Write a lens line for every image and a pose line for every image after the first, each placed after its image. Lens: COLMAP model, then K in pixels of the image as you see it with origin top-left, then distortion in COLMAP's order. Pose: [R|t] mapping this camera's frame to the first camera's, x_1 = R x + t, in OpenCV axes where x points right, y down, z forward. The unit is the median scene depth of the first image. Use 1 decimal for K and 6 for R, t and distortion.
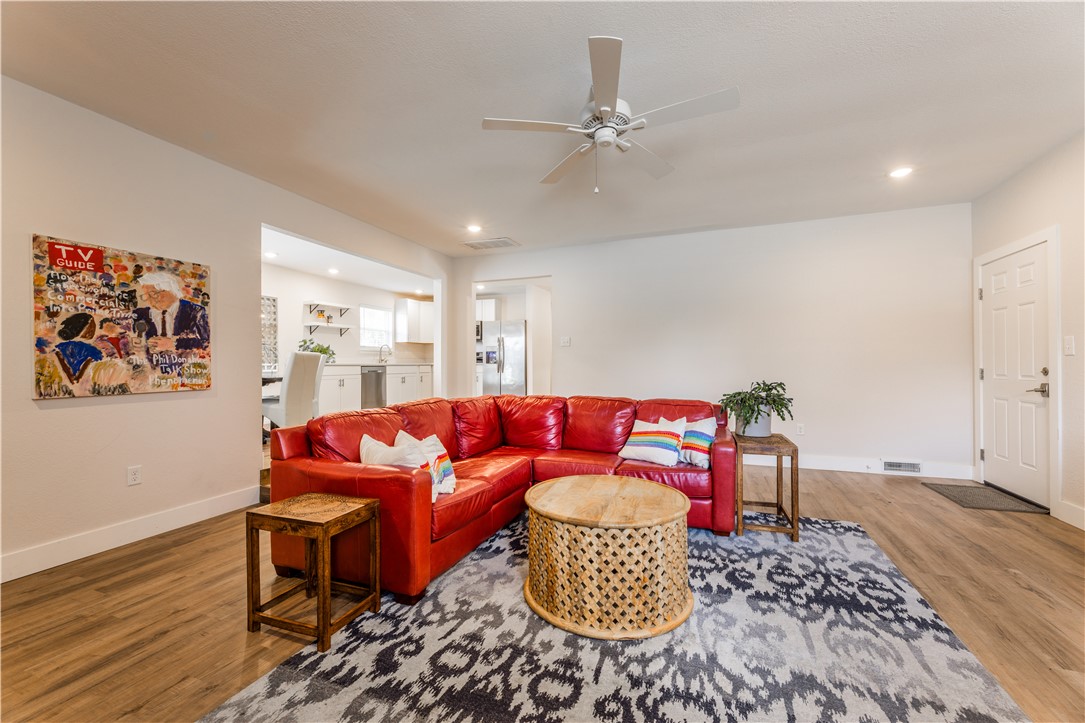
lens RADIAL K [[442.3, 0, 538.5], [0, 442.3, 355.2], [0, 0, 1]] dist [-0.002420, 0.000226]
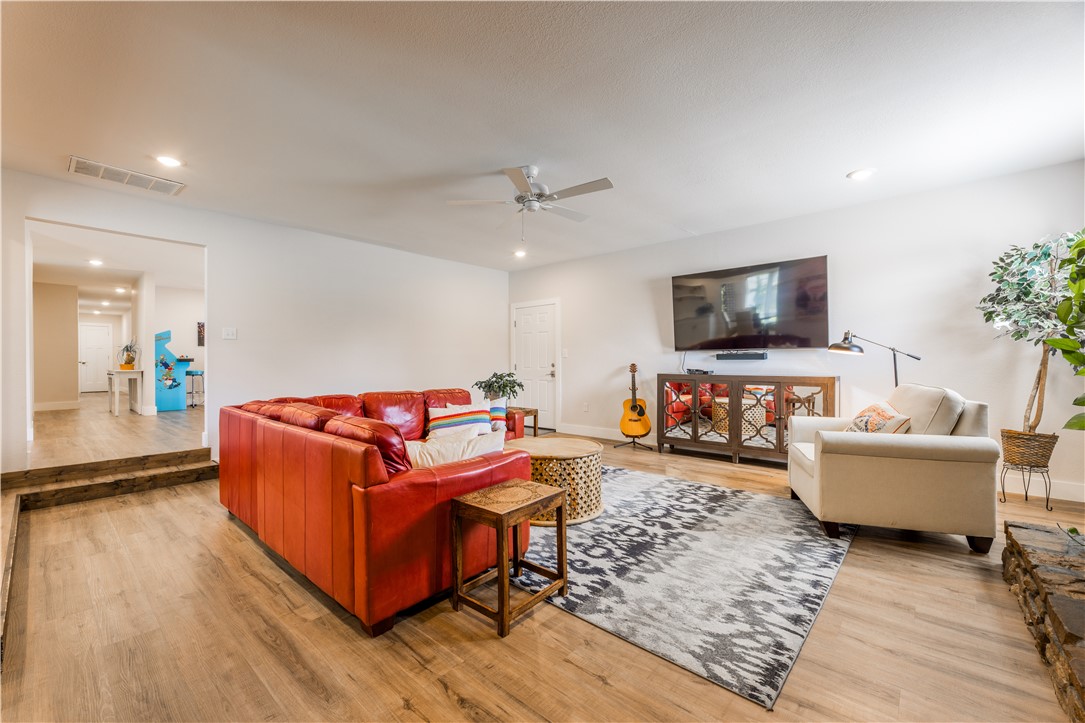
lens RADIAL K [[442.3, 0, 535.0], [0, 442.3, 365.8], [0, 0, 1]] dist [-0.002420, 0.000226]
pose [[0.342725, -0.007590, 0.939405, -1.763894], [-0.015122, 0.999793, 0.013596, 0.026672], [-0.939314, -0.018866, 0.342540, 0.714764]]
